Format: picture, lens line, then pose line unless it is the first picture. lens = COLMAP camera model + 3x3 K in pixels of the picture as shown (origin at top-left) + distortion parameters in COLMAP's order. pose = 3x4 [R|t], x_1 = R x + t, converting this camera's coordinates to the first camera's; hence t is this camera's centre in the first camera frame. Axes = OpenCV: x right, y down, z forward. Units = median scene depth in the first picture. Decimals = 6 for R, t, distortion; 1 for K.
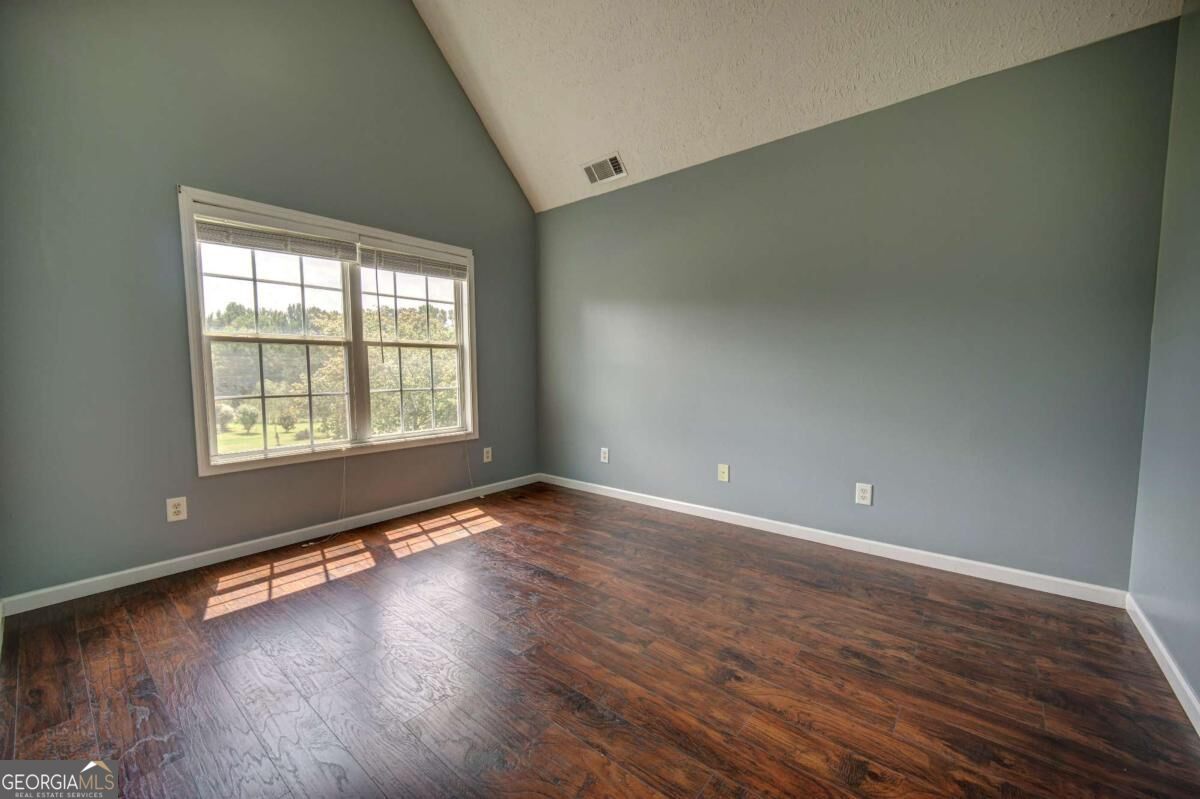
lens RADIAL K [[472.8, 0, 599.4], [0, 472.8, 406.0], [0, 0, 1]] dist [0.000193, -0.000107]
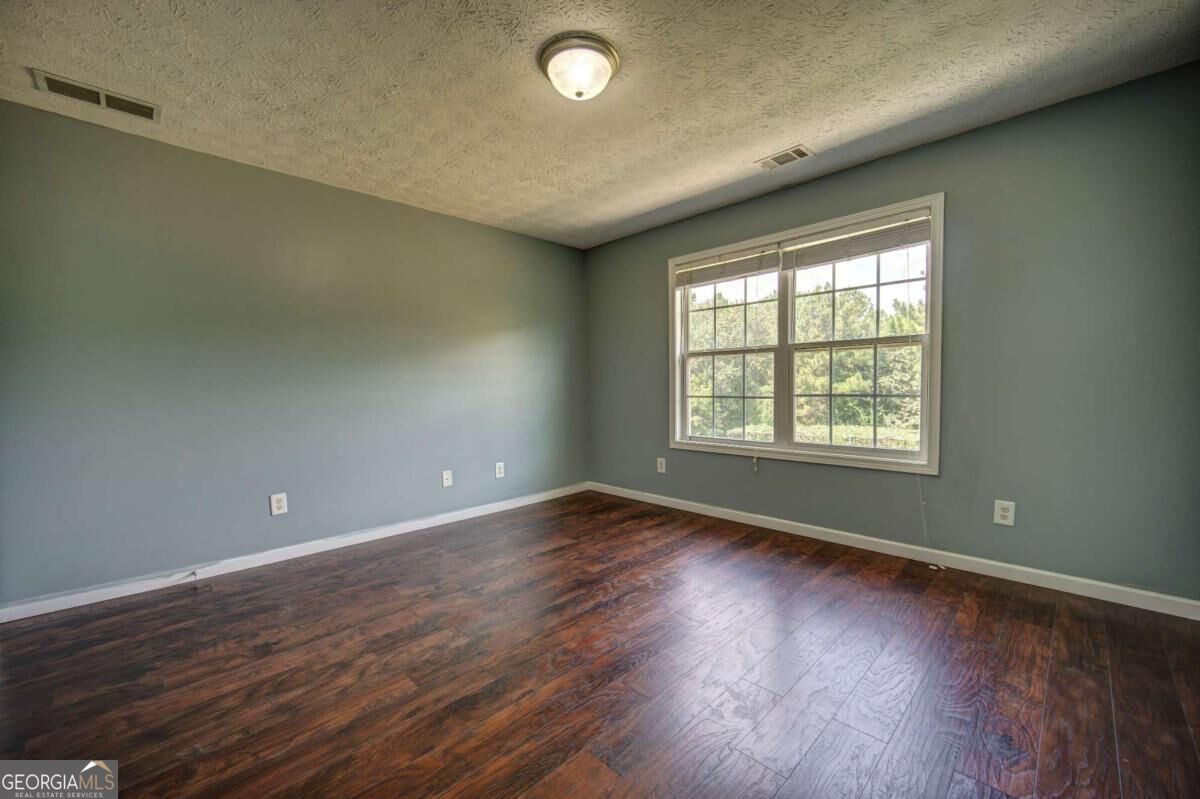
lens RADIAL K [[494.9, 0, 597.5], [0, 494.9, 402.2], [0, 0, 1]] dist [0.001504, 0.000087]
pose [[-0.109772, 0.047207, -0.992835, 0.629002], [-0.055781, 0.997005, 0.053573, -0.057150], [0.992390, 0.061262, -0.106810, 0.776353]]
